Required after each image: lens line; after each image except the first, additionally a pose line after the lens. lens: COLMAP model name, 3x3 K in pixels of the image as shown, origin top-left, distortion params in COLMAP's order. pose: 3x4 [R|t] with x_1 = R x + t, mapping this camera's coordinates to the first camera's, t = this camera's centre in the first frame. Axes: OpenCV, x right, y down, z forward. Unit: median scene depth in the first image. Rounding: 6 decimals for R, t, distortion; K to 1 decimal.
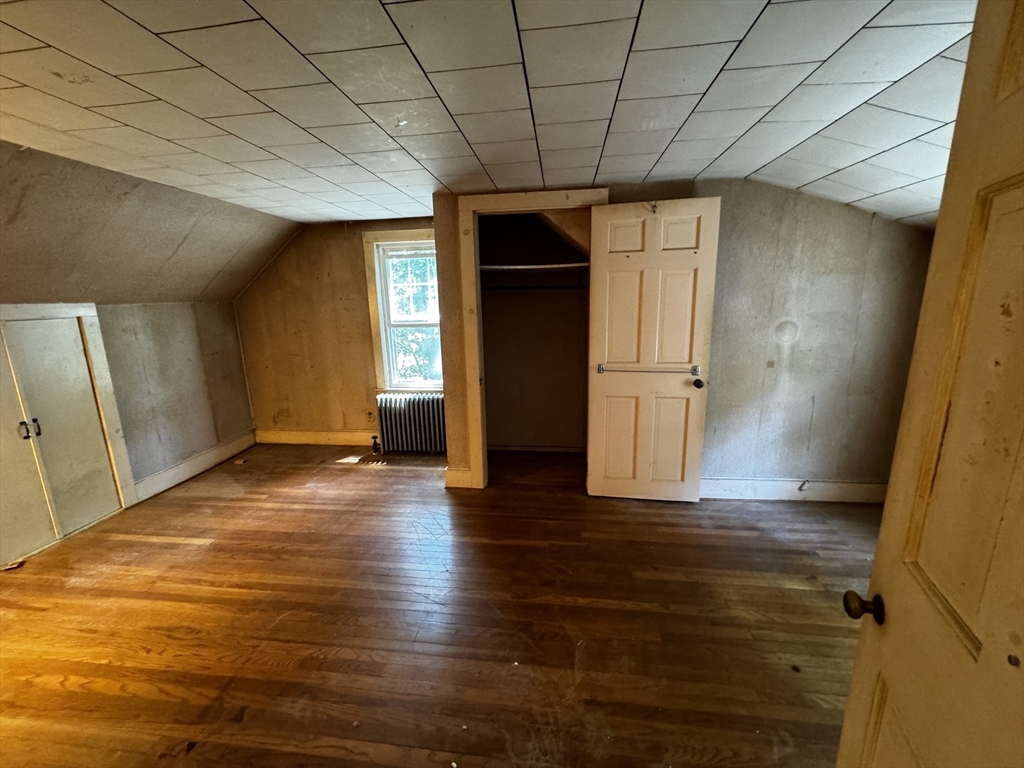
lens RADIAL K [[408.2, 0, 511.4], [0, 408.2, 383.5], [0, 0, 1]] dist [-0.002142, -0.000098]
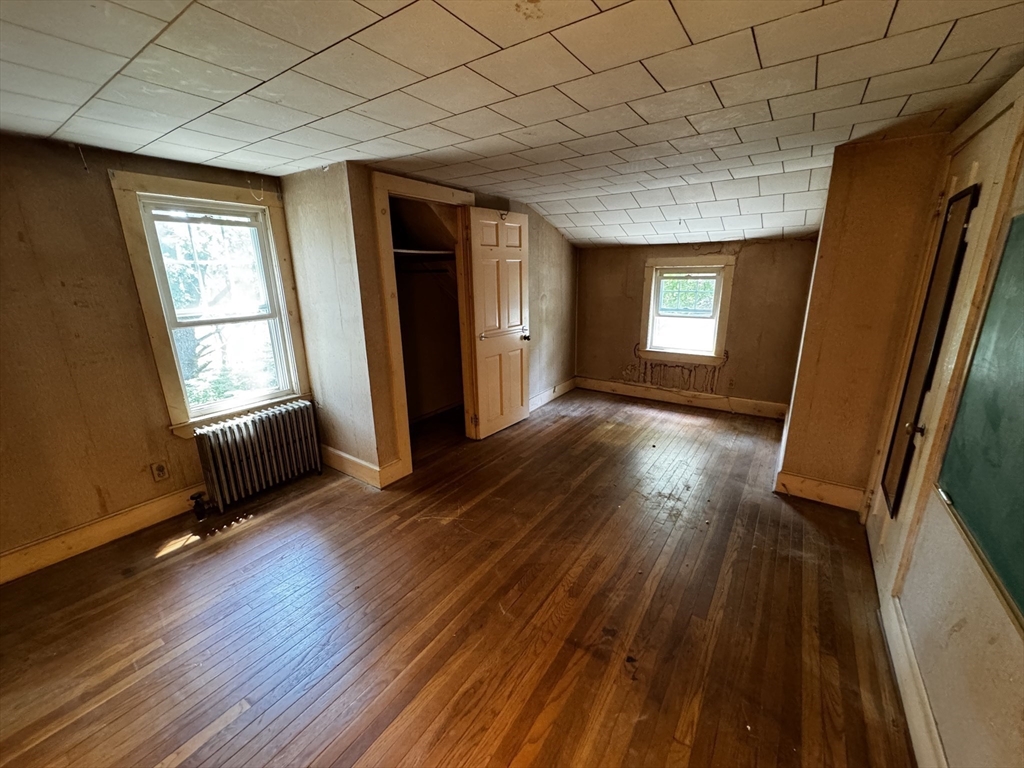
lens RADIAL K [[408.2, 0, 511.4], [0, 408.2, 383.5], [0, 0, 1]] dist [-0.002142, -0.000098]
pose [[0.462029, -0.218654, 0.859488, -0.887984], [0.185468, 0.971524, 0.147455, -0.067287], [-0.867255, 0.091279, 0.489426, 0.316933]]
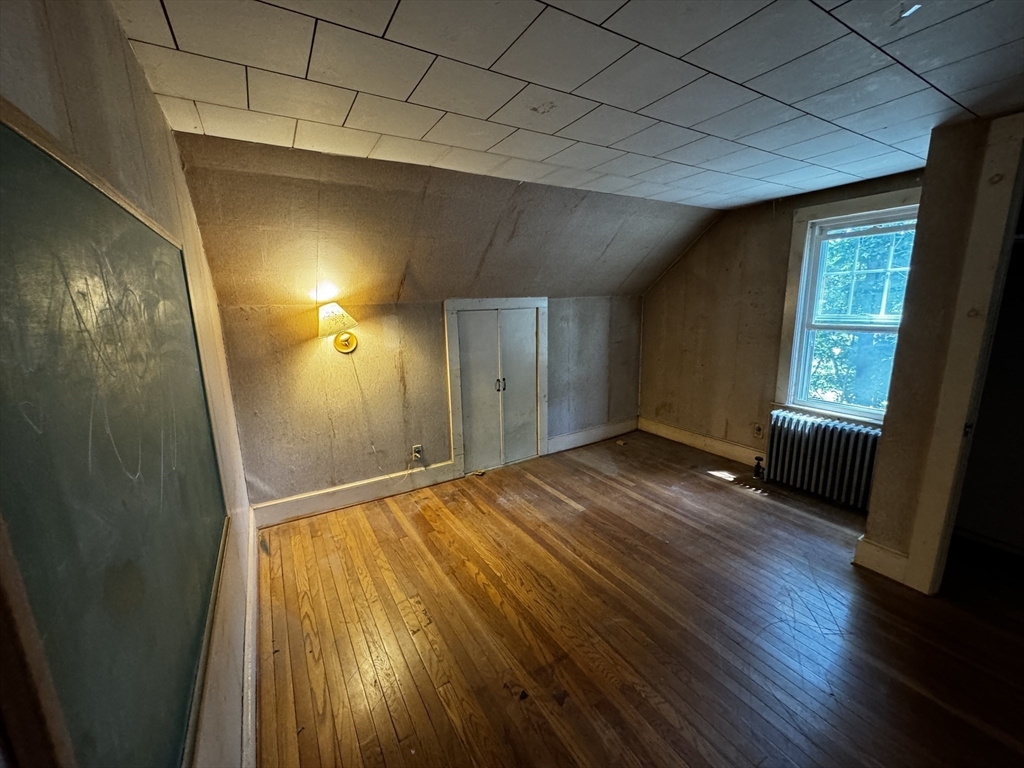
lens RADIAL K [[408.9, 0, 513.0], [0, 408.9, 383.3], [0, 0, 1]] dist [-0.001559, 0.000118]
pose [[0.617165, 0.165648, -0.769200, -0.040087], [-0.152103, 0.984266, 0.089923, -0.026522], [0.771993, 0.061500, 0.632649, 0.103551]]
